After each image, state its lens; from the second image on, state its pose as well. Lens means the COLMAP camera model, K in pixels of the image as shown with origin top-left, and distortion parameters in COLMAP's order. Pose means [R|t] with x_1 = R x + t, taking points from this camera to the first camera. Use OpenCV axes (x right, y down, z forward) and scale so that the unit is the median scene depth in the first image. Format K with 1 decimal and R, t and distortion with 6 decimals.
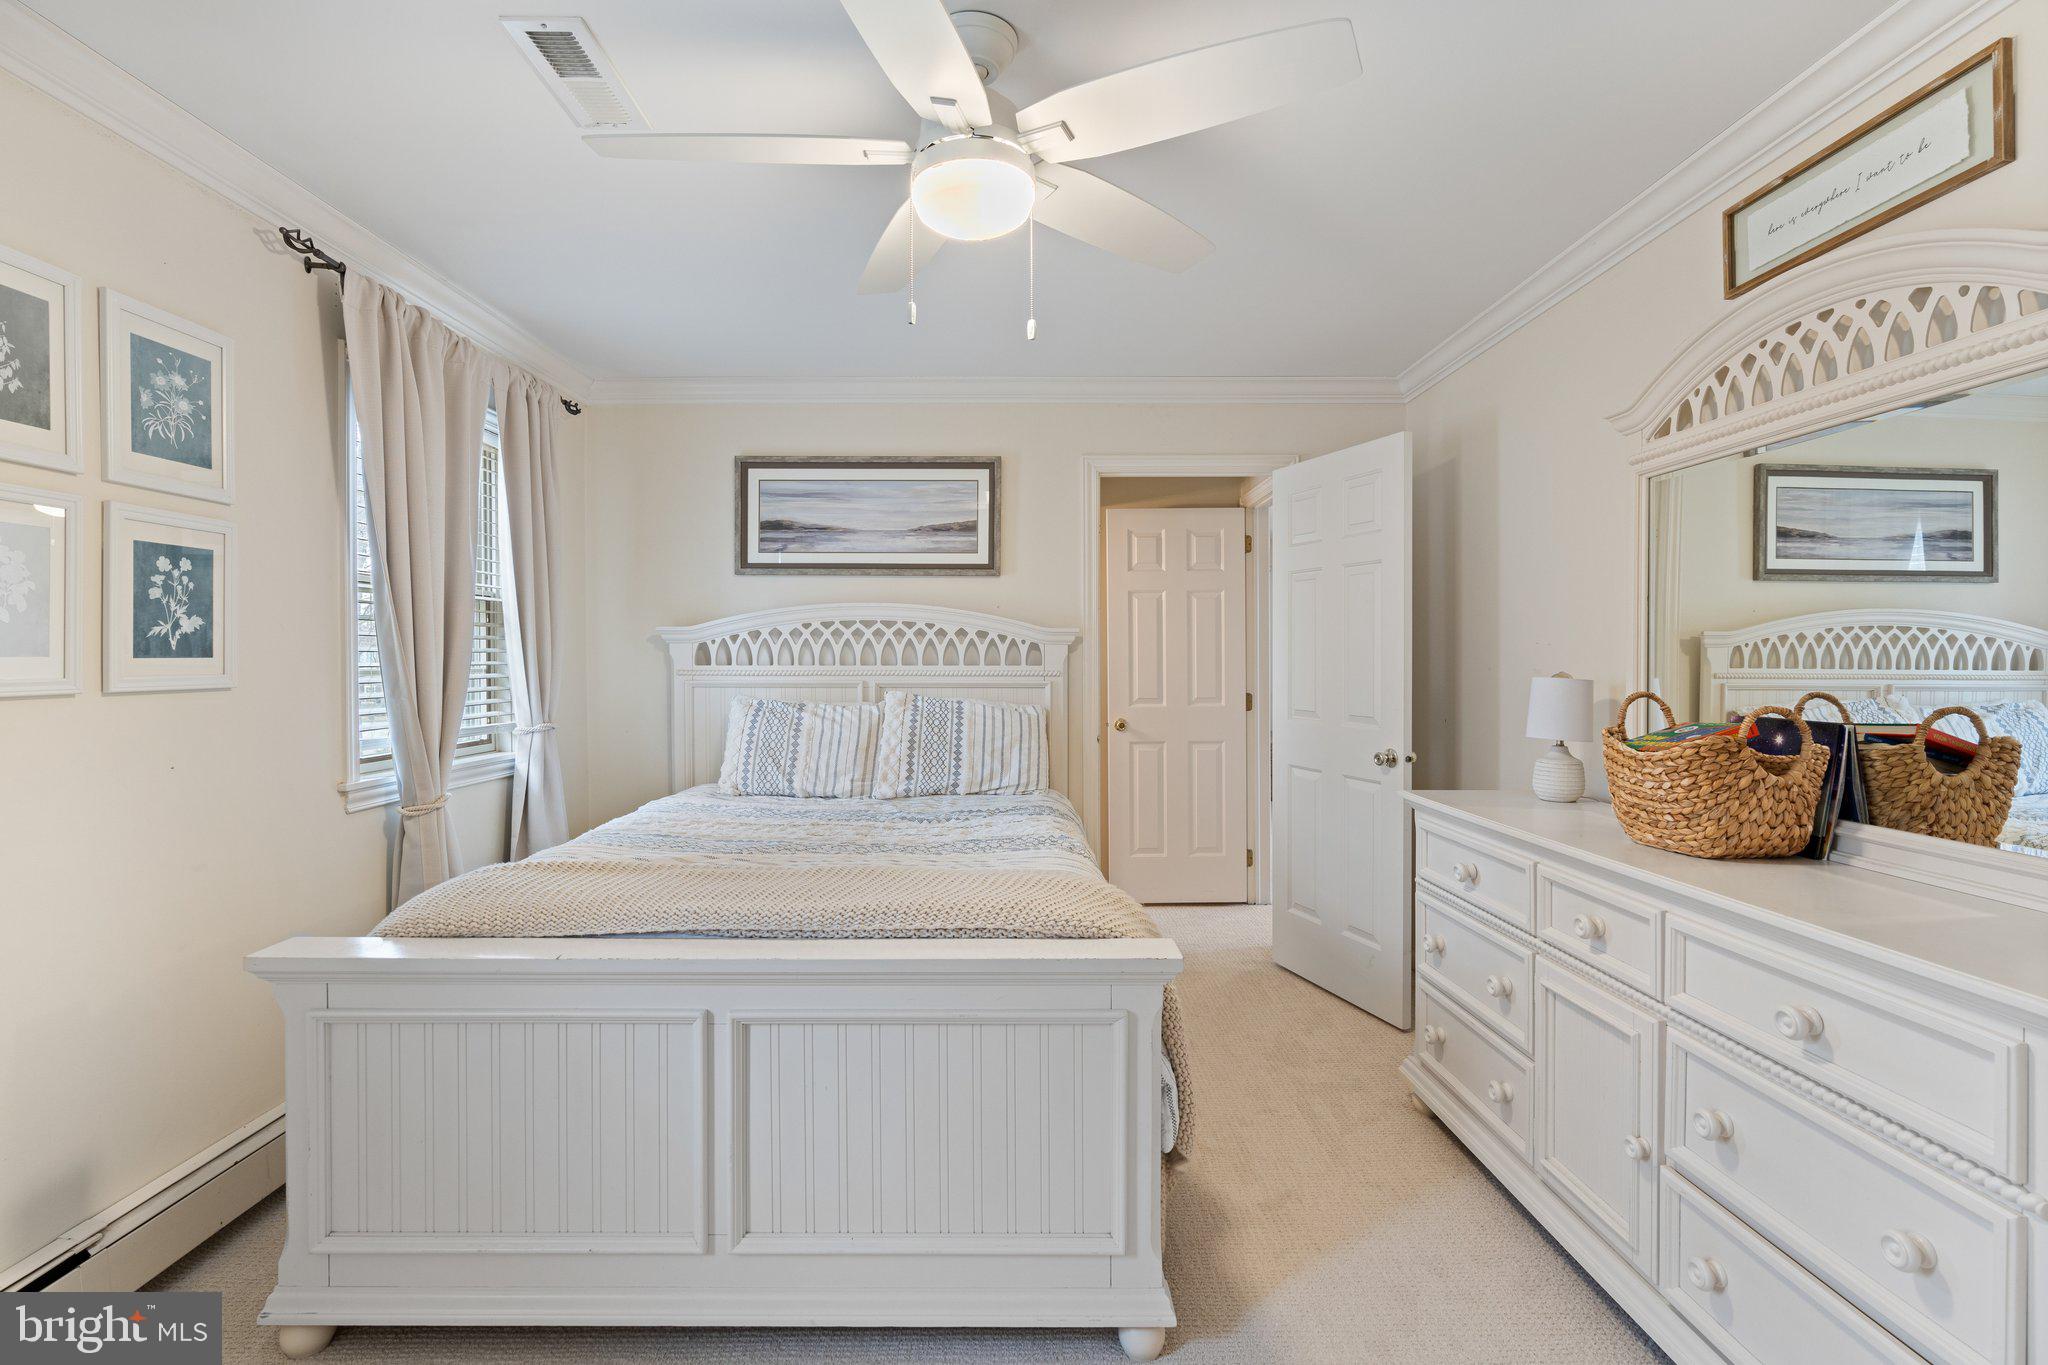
lens RADIAL K [[948.0, 0, 1022.0], [0, 948.0, 662.3], [0, 0, 1]] dist [-0.005148, 0.002586]
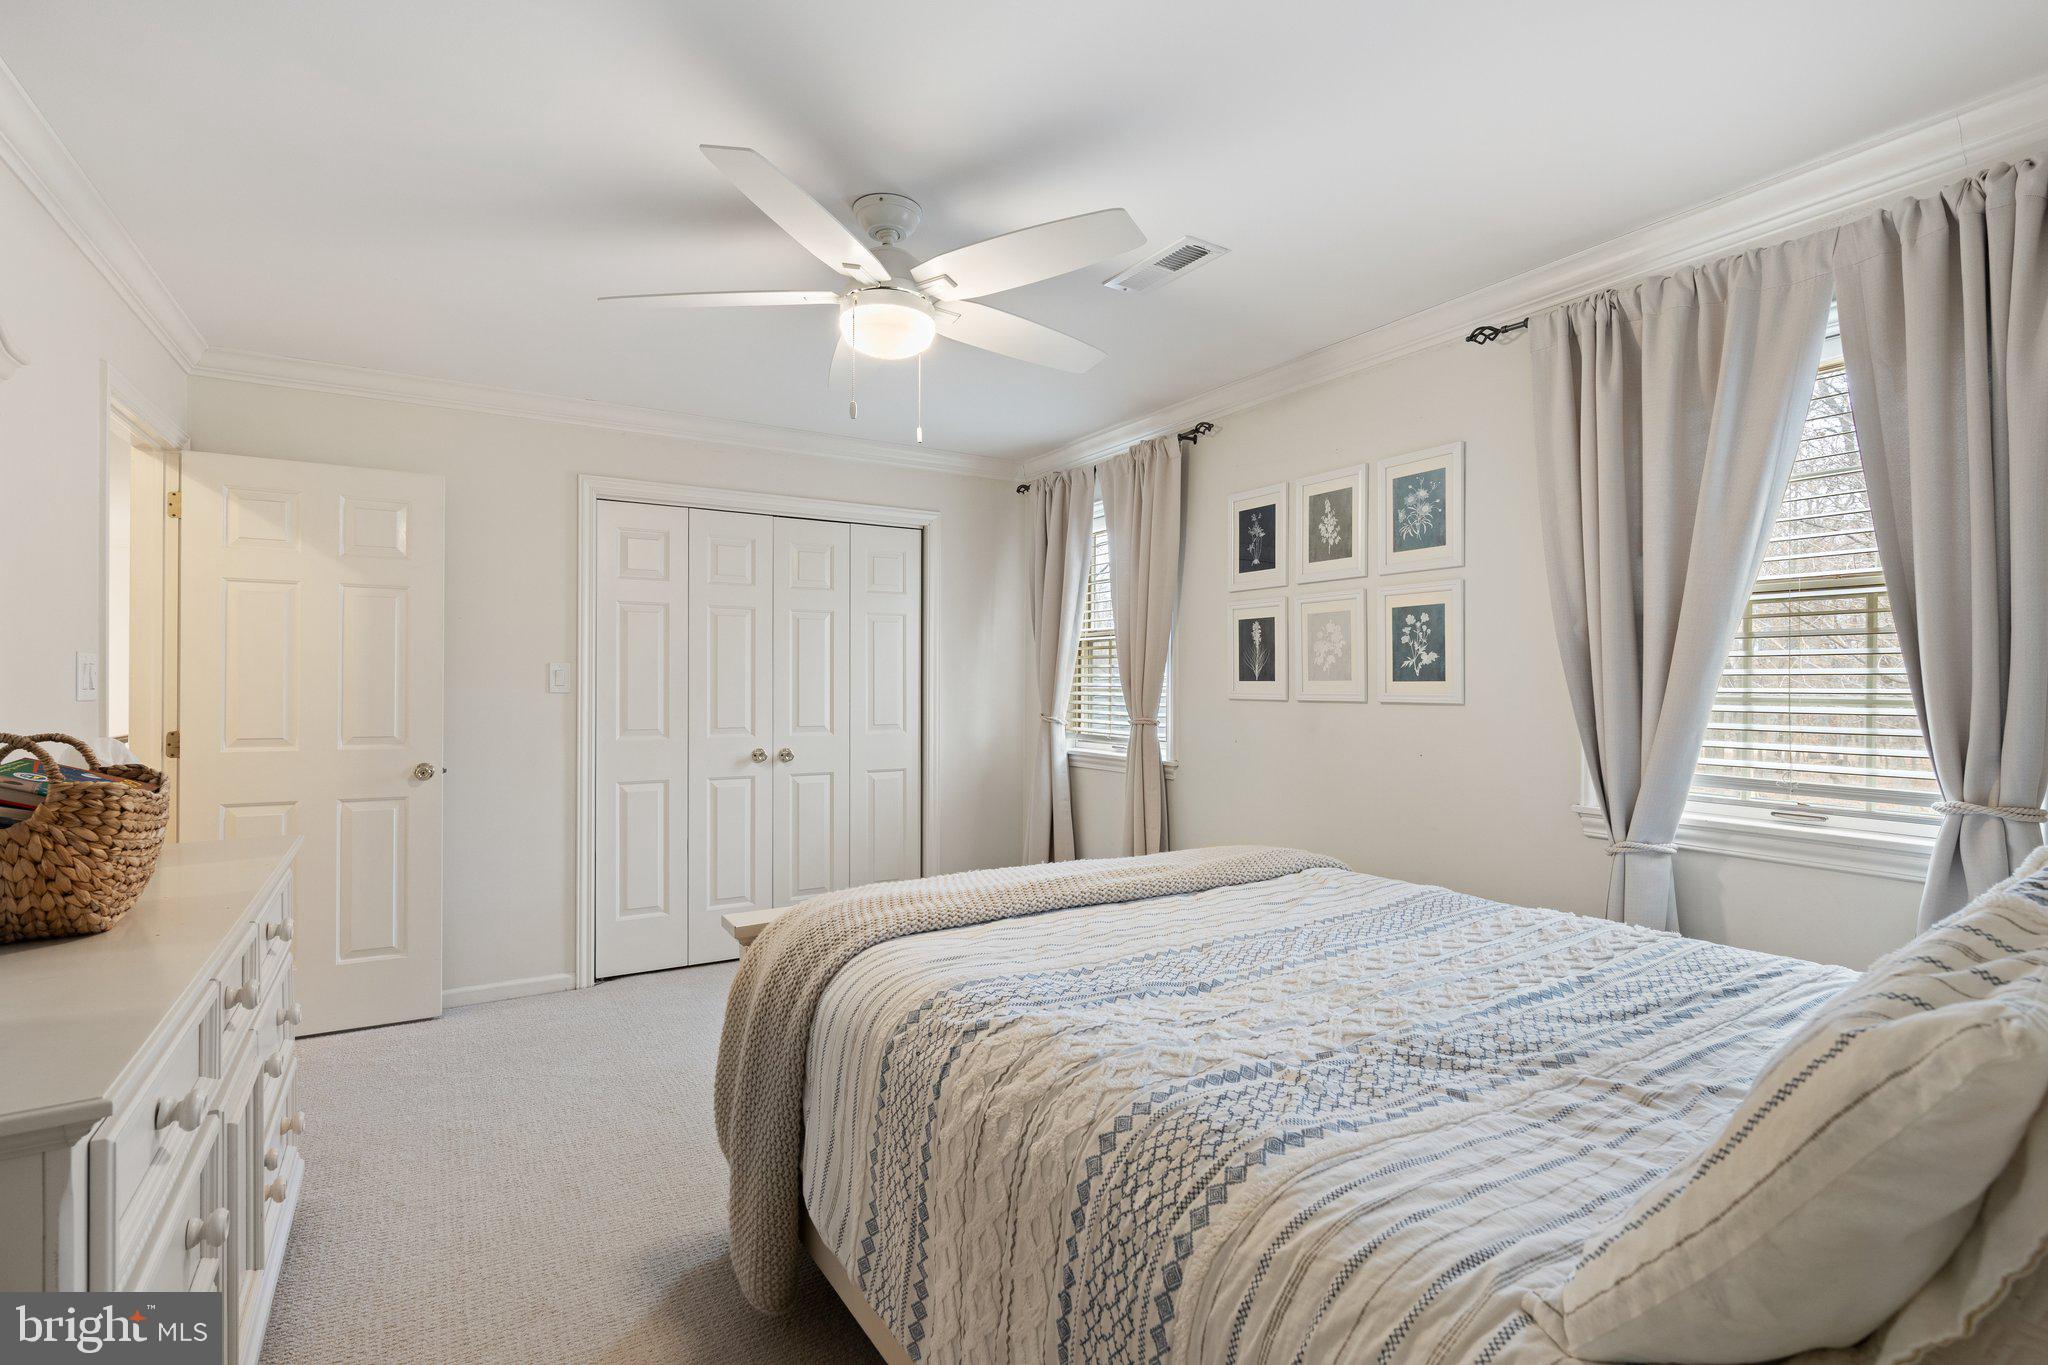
lens RADIAL K [[948.0, 0, 1023.8], [0, 948.0, 686.0], [0, 0, 1]] dist [-0.005148, 0.002586]
pose [[-0.844549, 0.002353, -0.535474, 0.383034], [-0.004824, 0.999916, 0.012002, -0.011037], [0.535457, 0.012720, -0.844467, 1.733889]]
